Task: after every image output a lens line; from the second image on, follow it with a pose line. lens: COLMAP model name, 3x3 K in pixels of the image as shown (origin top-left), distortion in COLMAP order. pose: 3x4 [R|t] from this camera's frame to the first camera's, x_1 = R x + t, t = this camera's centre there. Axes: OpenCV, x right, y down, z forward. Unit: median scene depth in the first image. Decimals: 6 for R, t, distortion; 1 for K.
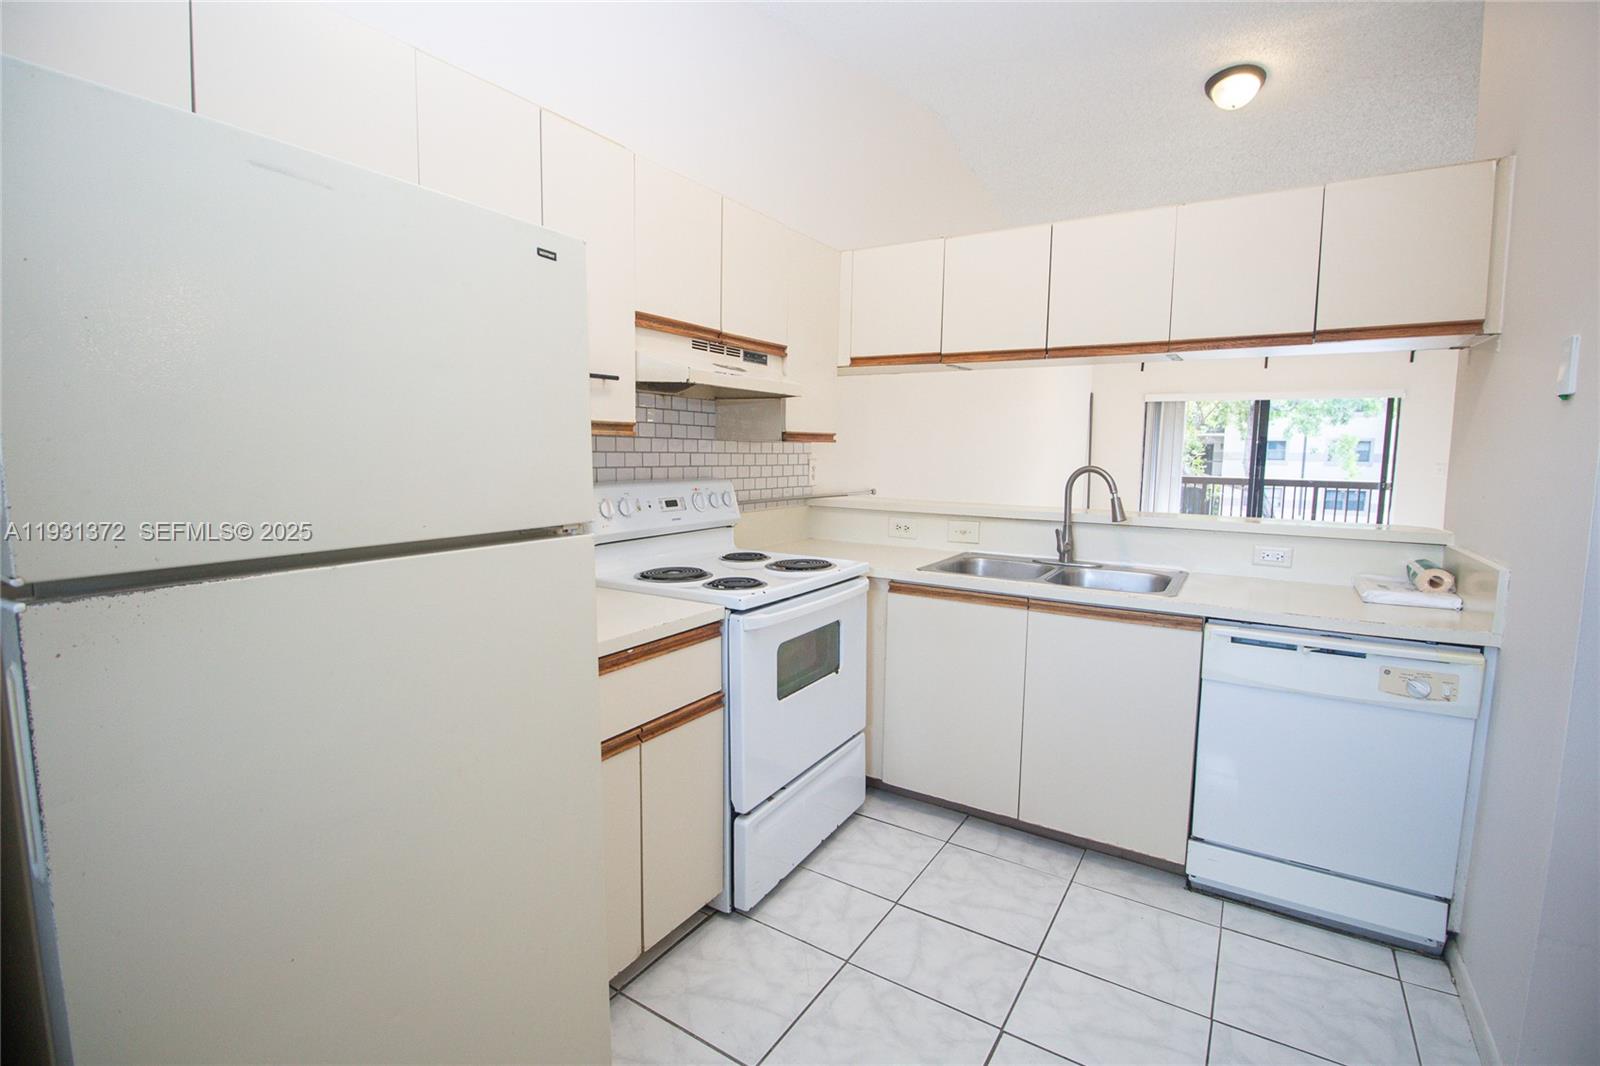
lens RADIAL K [[740.4, 0, 794.2], [0, 740.4, 534.6], [0, 0, 1]] dist [0.001723, -0.014285]
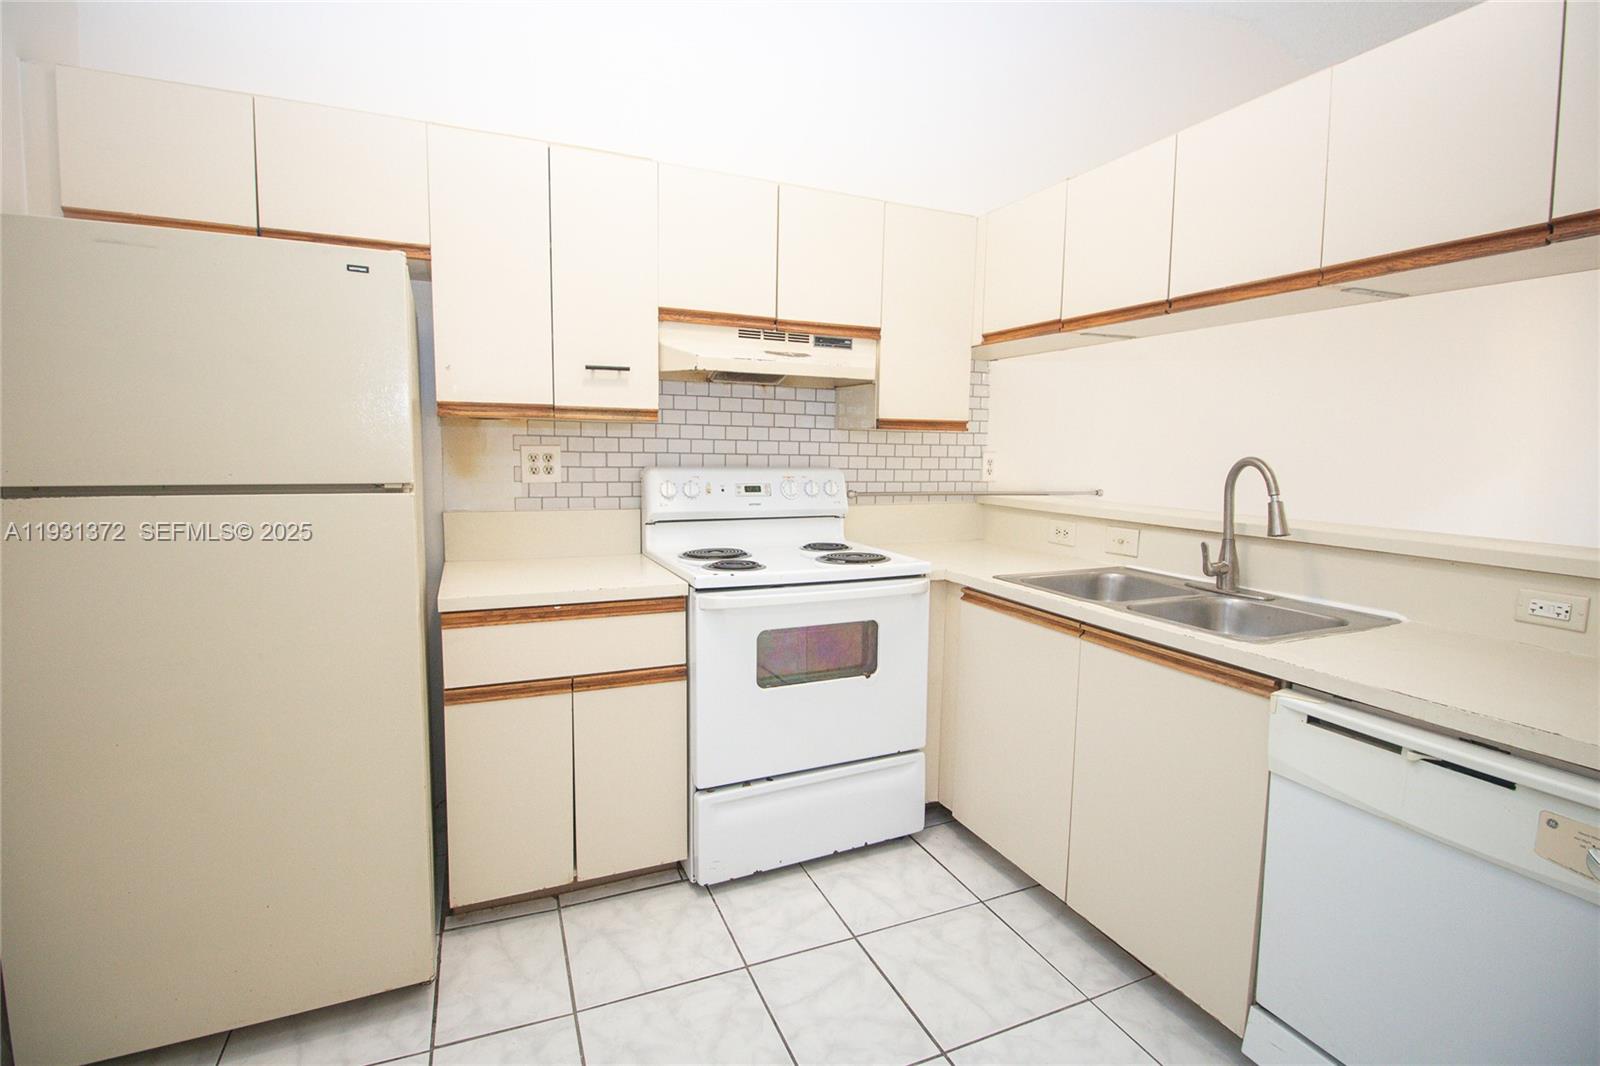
lens RADIAL K [[740.0, 0, 800.0], [0, 740.0, 533.0], [0, 0, 1]] dist [0.000882, -0.010836]
pose [[0.827544, 0.064445, -0.557690, 0.469010], [-0.069926, 0.997486, 0.011505, 0.003049], [0.557030, 0.029476, 0.829969, 0.174004]]
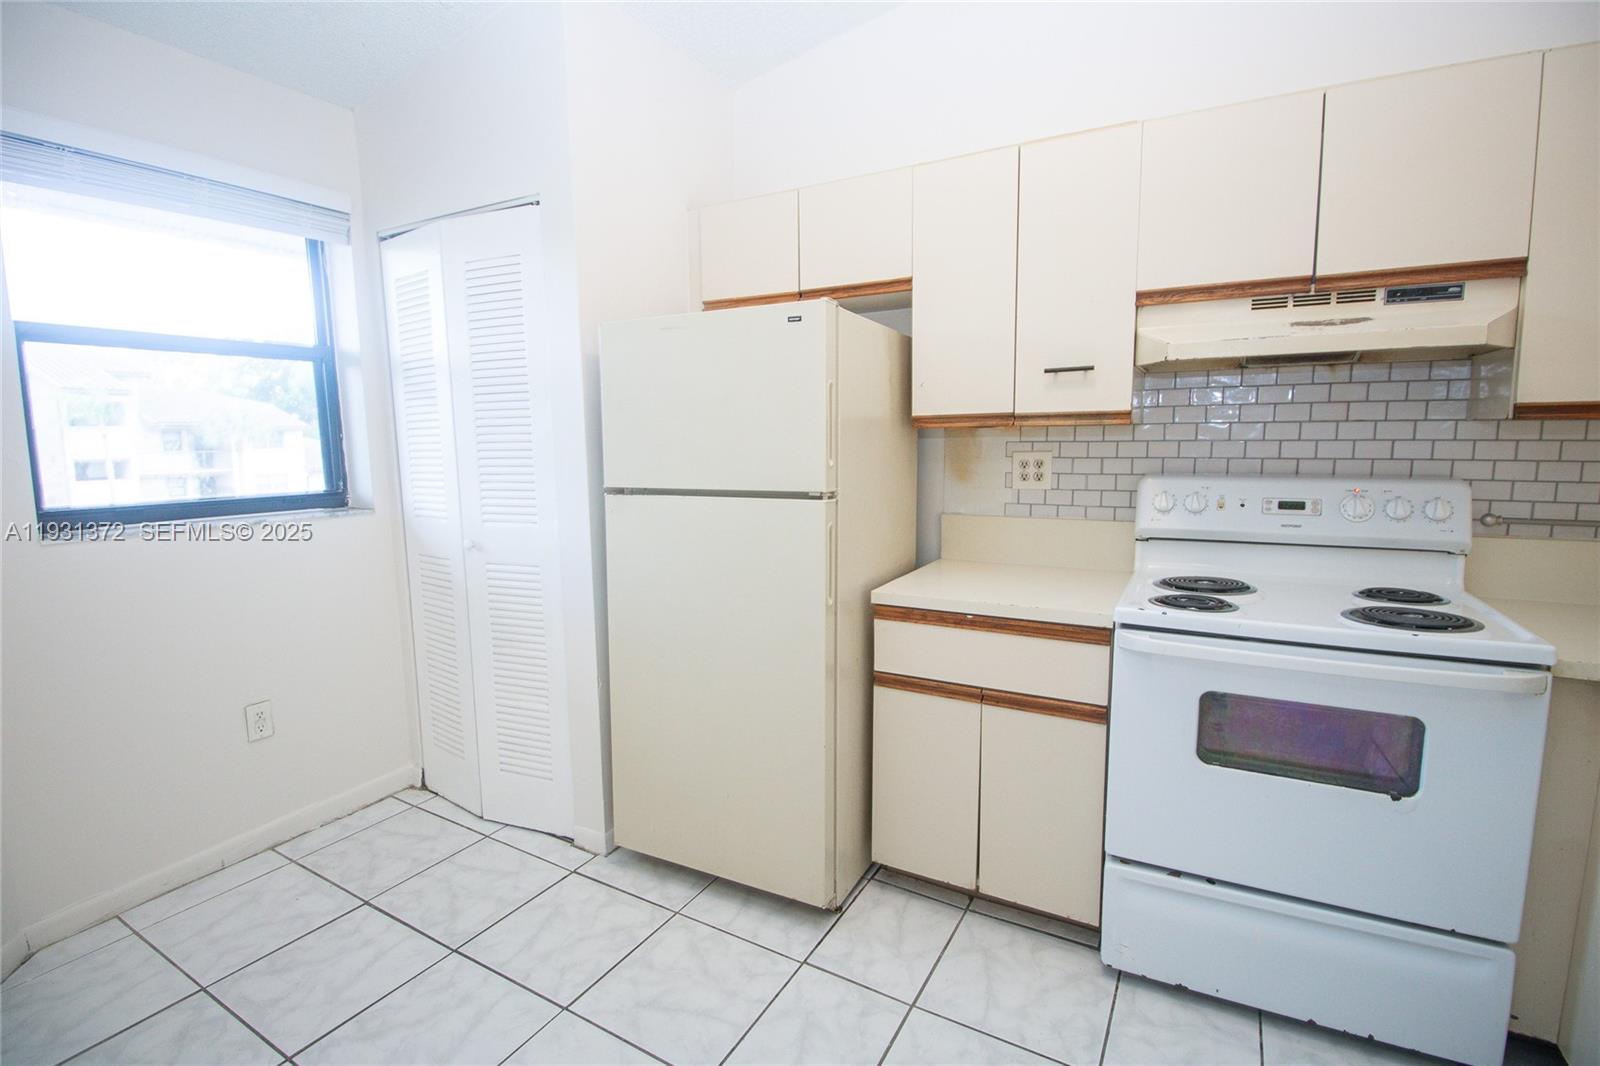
lens RADIAL K [[740.4, 0, 794.2], [0, 740.4, 534.6], [0, 0, 1]] dist [0.001723, -0.014285]
pose [[0.046452, 0.116284, -0.992129, 0.585885], [-0.101263, 0.988633, 0.111133, -0.044750], [0.993775, 0.095304, 0.057699, 0.429568]]
